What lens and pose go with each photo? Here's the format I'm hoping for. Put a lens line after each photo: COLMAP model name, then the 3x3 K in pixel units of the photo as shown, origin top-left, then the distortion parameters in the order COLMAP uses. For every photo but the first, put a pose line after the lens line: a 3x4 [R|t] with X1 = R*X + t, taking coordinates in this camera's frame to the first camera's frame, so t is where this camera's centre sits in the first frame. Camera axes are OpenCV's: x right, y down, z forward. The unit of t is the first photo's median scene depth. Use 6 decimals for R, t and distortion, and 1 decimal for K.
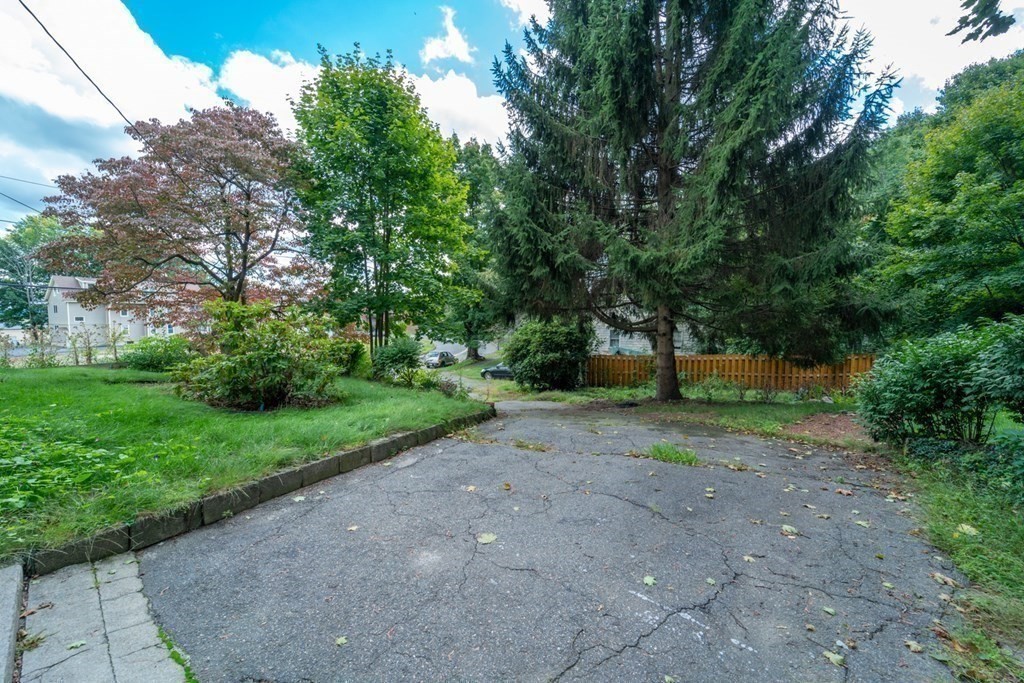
lens RADIAL K [[413.5, 0, 514.7], [0, 413.5, 340.7], [0, 0, 1]] dist [0.009430, -0.002905]
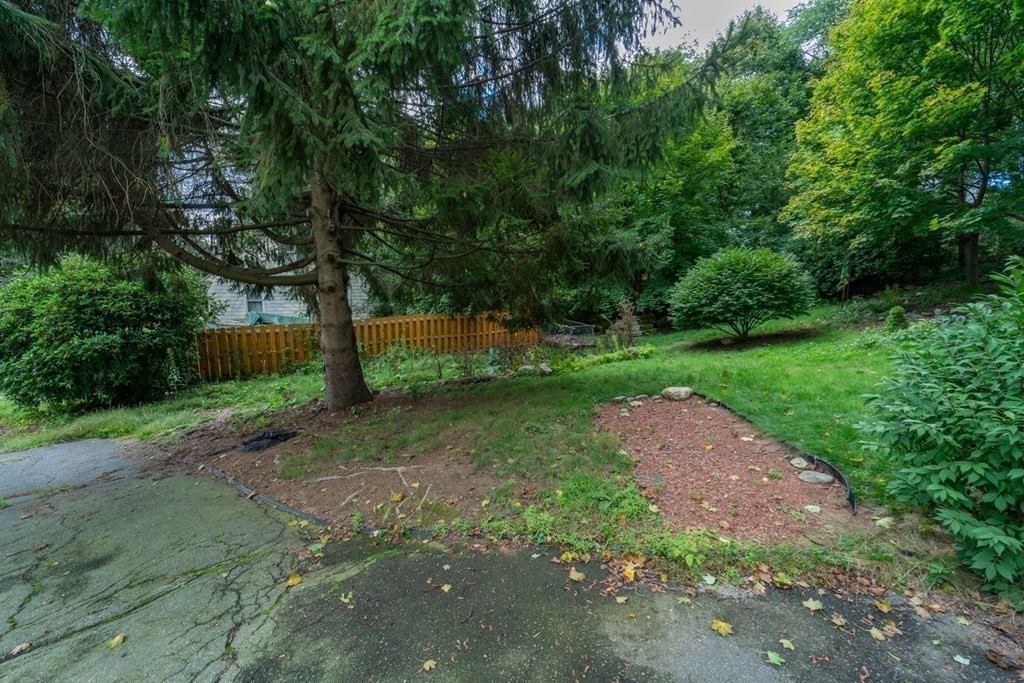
lens RADIAL K [[413.5, 0, 516.0], [0, 413.5, 341.1], [0, 0, 1]] dist [0.009430, -0.002905]
pose [[0.712596, -0.105907, 0.693535, 0.096771], [0.036854, 0.992826, 0.113743, -0.000787], [-0.700606, -0.055493, 0.711387, 0.284198]]
